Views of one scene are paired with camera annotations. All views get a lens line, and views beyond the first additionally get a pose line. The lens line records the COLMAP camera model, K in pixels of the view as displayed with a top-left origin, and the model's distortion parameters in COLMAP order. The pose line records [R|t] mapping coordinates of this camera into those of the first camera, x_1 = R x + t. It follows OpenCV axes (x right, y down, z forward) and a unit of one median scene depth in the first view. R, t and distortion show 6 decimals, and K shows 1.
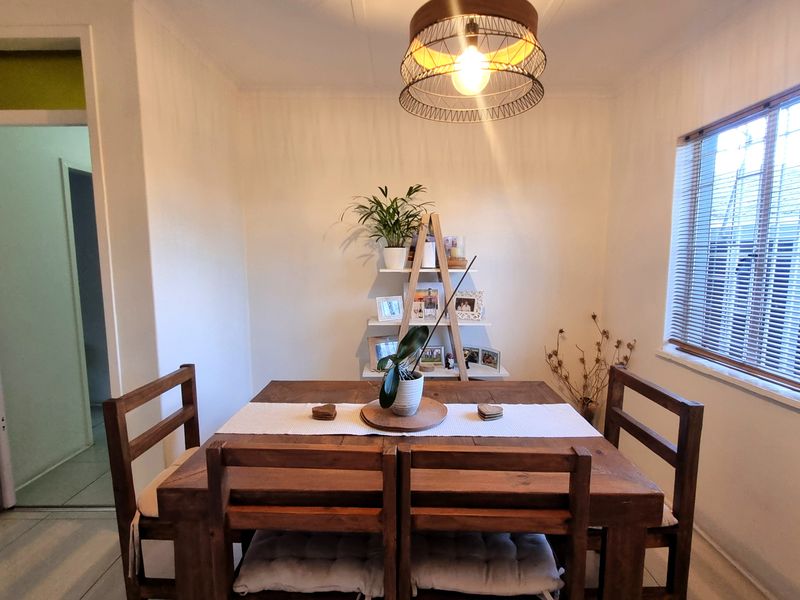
lens RADIAL K [[431.4, 0, 392.9], [0, 431.4, 303.5], [0, 0, 1]] dist [0.004309, -0.000181]
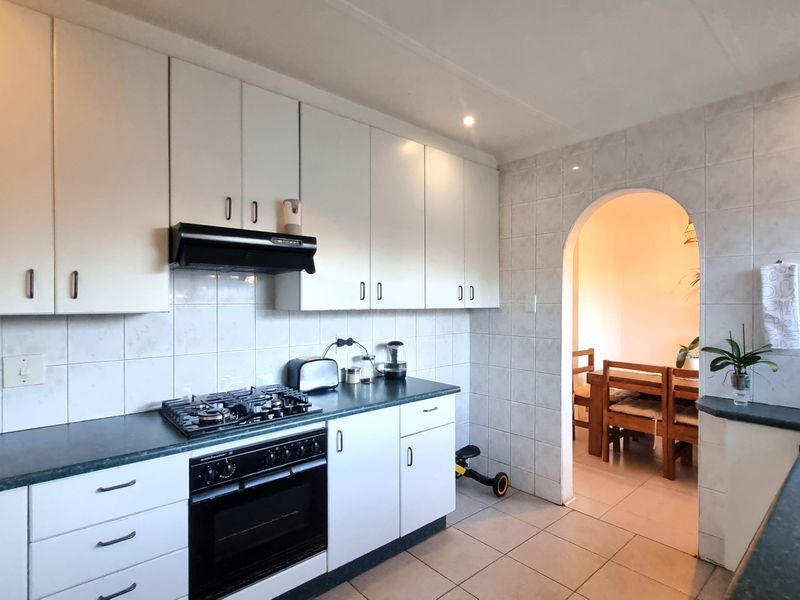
lens RADIAL K [[420.0, 0, 394.8], [0, 420.0, 302.9], [0, 0, 1]] dist [0.000399, -0.000129]
pose [[0.679265, 0.012181, -0.733792, 0.823533], [-0.092259, 0.993347, -0.068913, 0.247790], [0.728071, 0.114509, 0.675870, -2.335258]]
